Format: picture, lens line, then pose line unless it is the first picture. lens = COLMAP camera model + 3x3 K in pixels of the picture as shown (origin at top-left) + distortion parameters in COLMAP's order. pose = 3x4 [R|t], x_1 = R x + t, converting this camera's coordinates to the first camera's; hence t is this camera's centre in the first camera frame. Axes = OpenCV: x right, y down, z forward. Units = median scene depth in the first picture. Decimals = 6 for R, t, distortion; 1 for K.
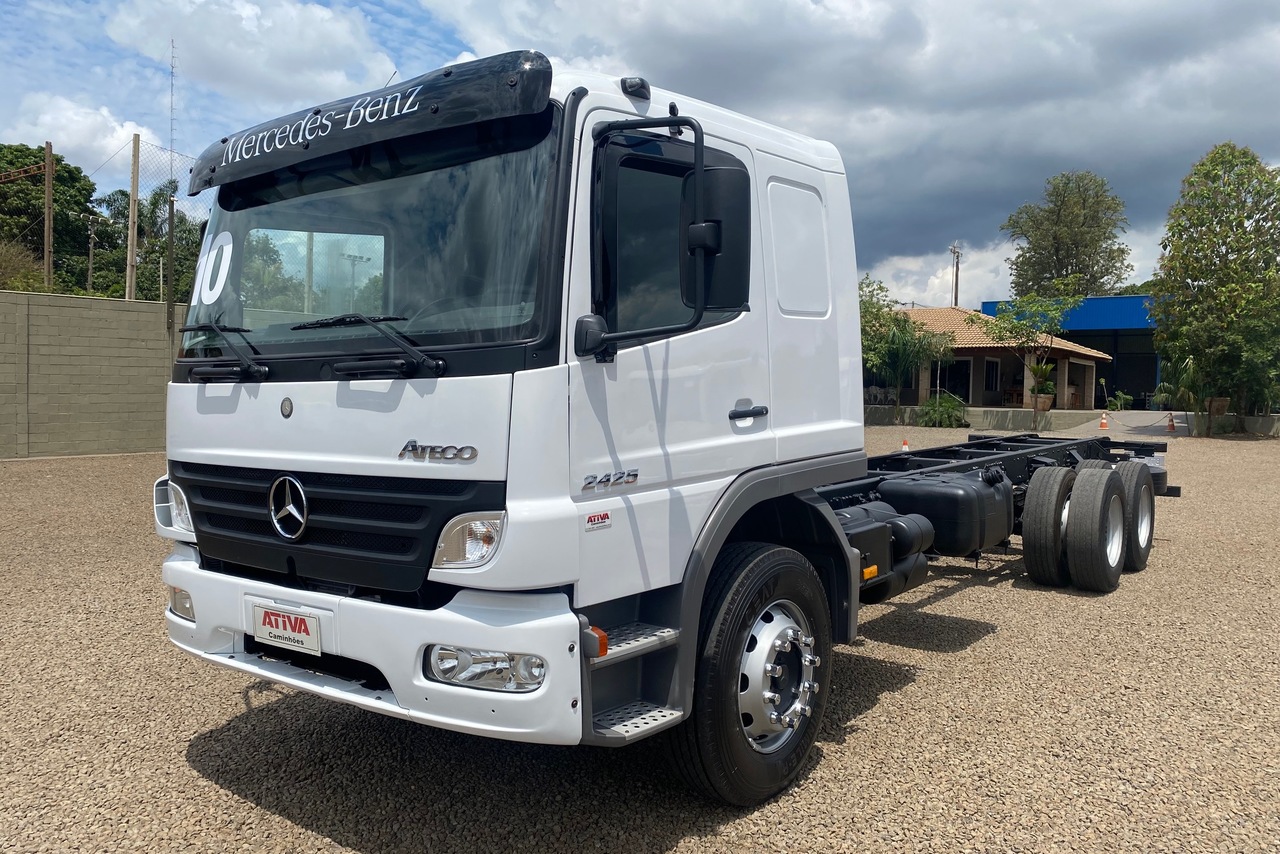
lens RADIAL K [[968.8, 0, 642.4], [0, 968.8, 420.6], [0, 0, 1]] dist [0.033159, -0.010190]
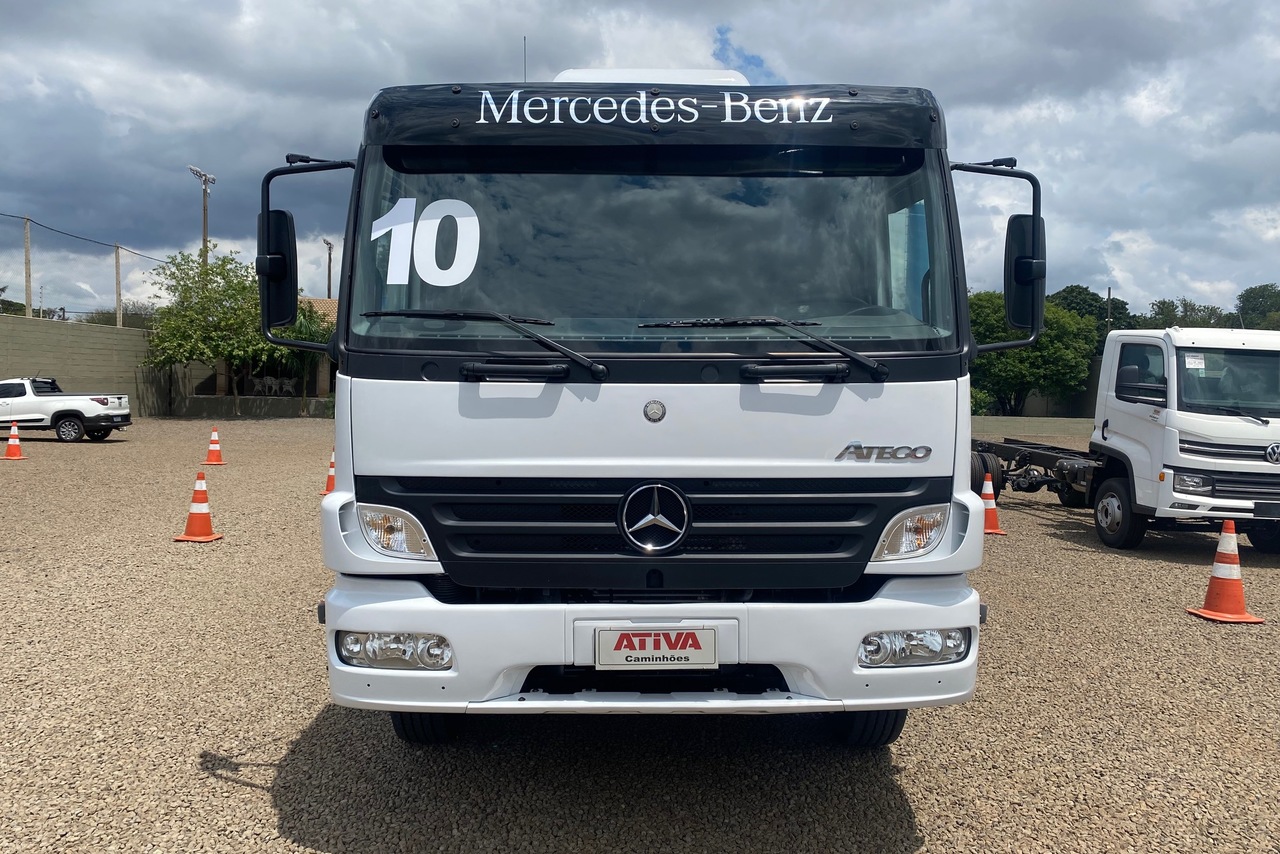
lens RADIAL K [[968.8, 0, 642.6], [0, 968.8, 427.5], [0, 0, 1]] dist [0.033159, -0.010190]
pose [[0.792560, -0.015413, 0.609599, -0.952786], [0.005338, 0.999818, 0.018338, -0.014308], [-0.609771, -0.011280, 0.792497, 0.279672]]
